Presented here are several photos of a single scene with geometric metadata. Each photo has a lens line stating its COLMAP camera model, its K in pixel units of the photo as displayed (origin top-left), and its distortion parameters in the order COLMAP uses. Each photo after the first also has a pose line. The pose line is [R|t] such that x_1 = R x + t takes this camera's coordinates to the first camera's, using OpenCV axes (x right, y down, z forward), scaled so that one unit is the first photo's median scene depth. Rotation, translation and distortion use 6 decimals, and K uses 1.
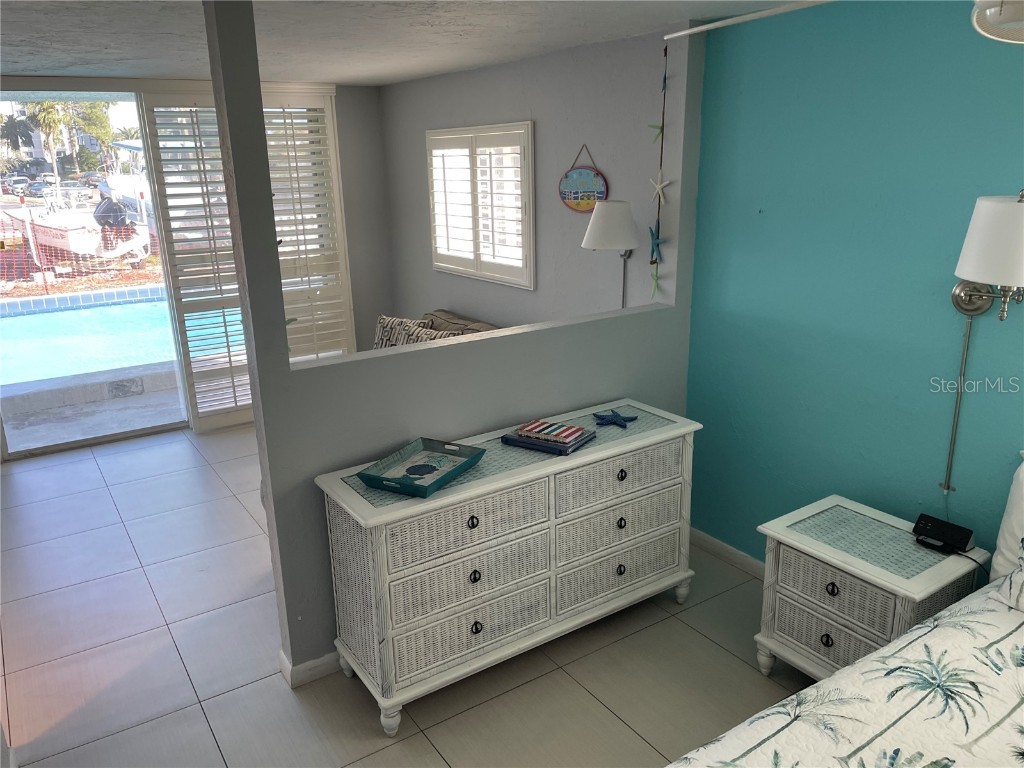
lens RADIAL K [[768.9, 0, 504.5], [0, 768.9, 389.5], [0, 0, 1]] dist [0.095336, -0.128996]
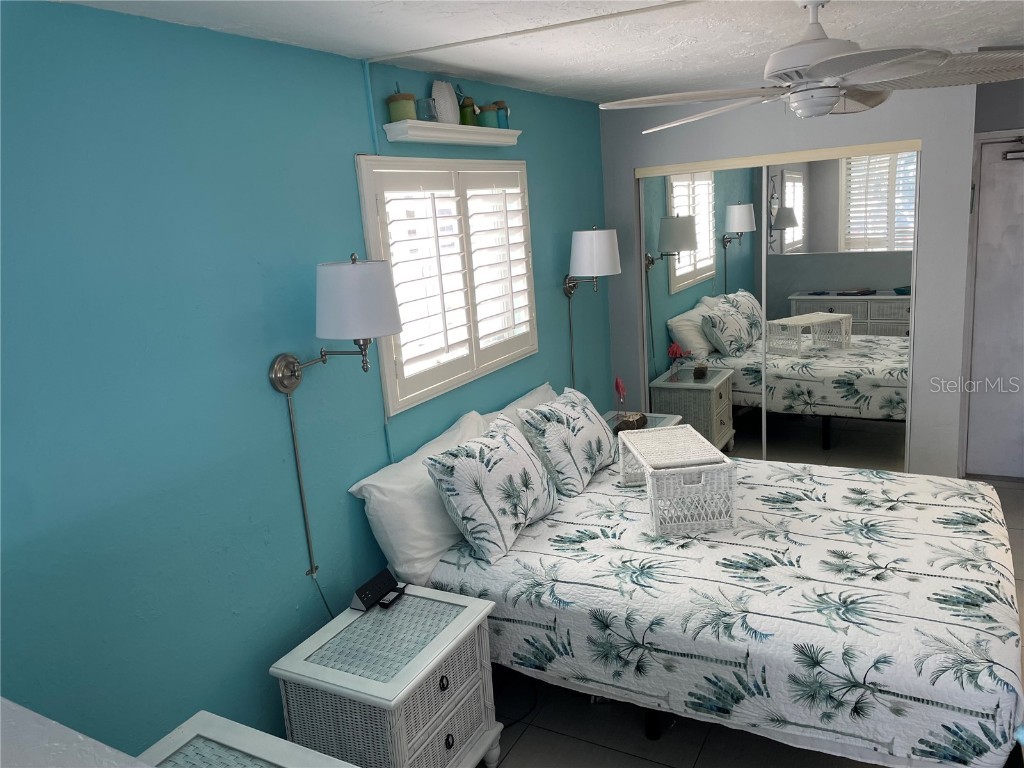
lens RADIAL K [[763.6, 0, 499.1], [0, 763.6, 362.5], [0, 0, 1]] dist [0.095095, -0.116893]
pose [[-0.460865, -0.116240, 0.879825, -0.341117], [0.336554, 0.894440, 0.294462, -0.305319], [-0.821179, 0.431816, -0.373096, 1.061252]]
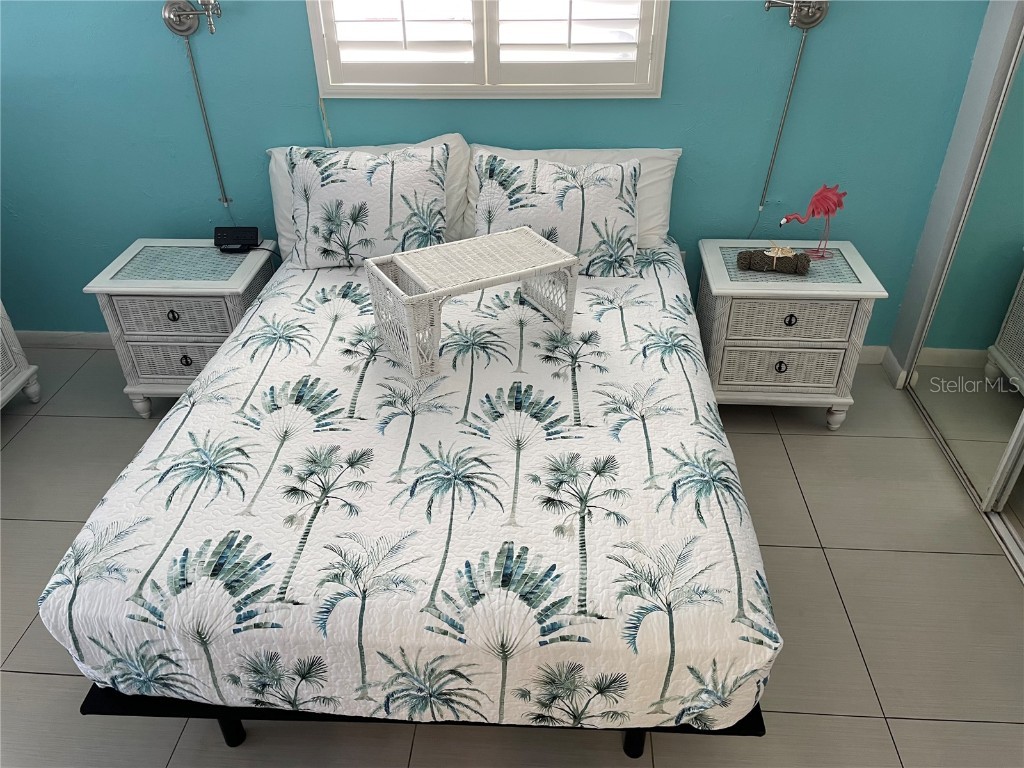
lens RADIAL K [[768.9, 0, 504.5], [0, 768.9, 389.5], [0, 0, 1]] dist [0.095336, -0.128996]
pose [[0.603901, -0.432959, 0.669216, -0.081232], [0.232486, 0.898778, 0.371683, 0.043957], [-0.762400, -0.068877, 0.643430, -0.081872]]
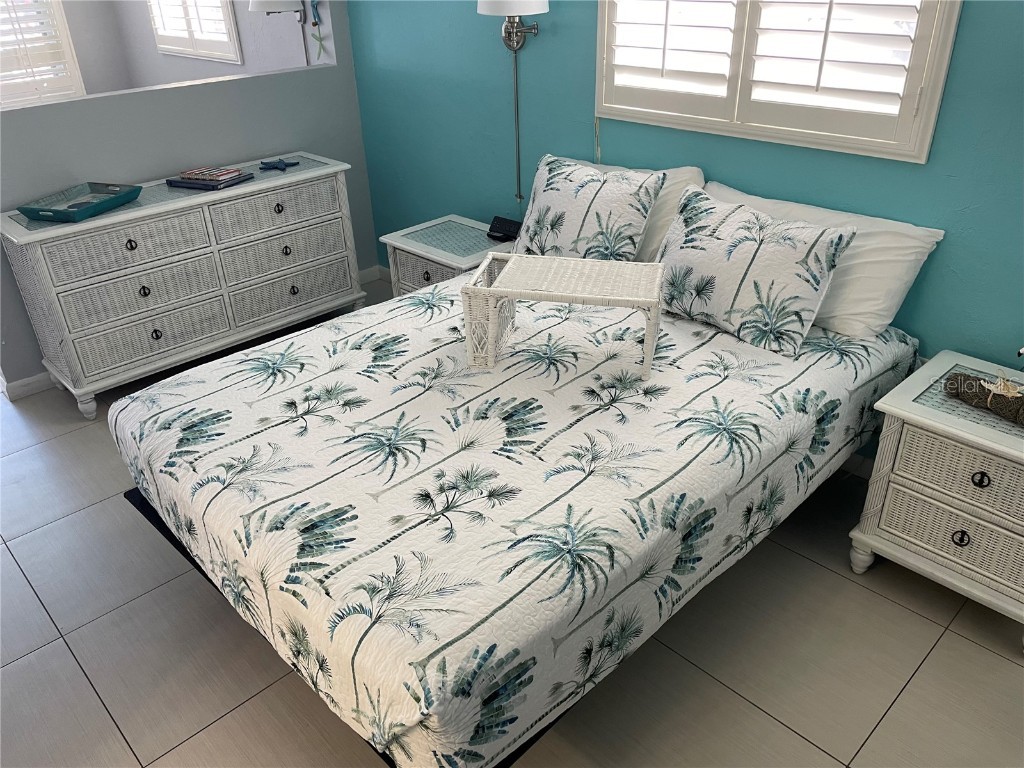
lens RADIAL K [[771.6, 0, 512.0], [0, 771.6, 384.0], [0, 0, 1]] dist [0.096611, -0.145846]
pose [[0.981211, -0.098687, 0.165786, 0.307526], [0.061222, 0.974133, 0.217524, 0.148171], [-0.182964, -0.203288, 0.961872, -0.322490]]
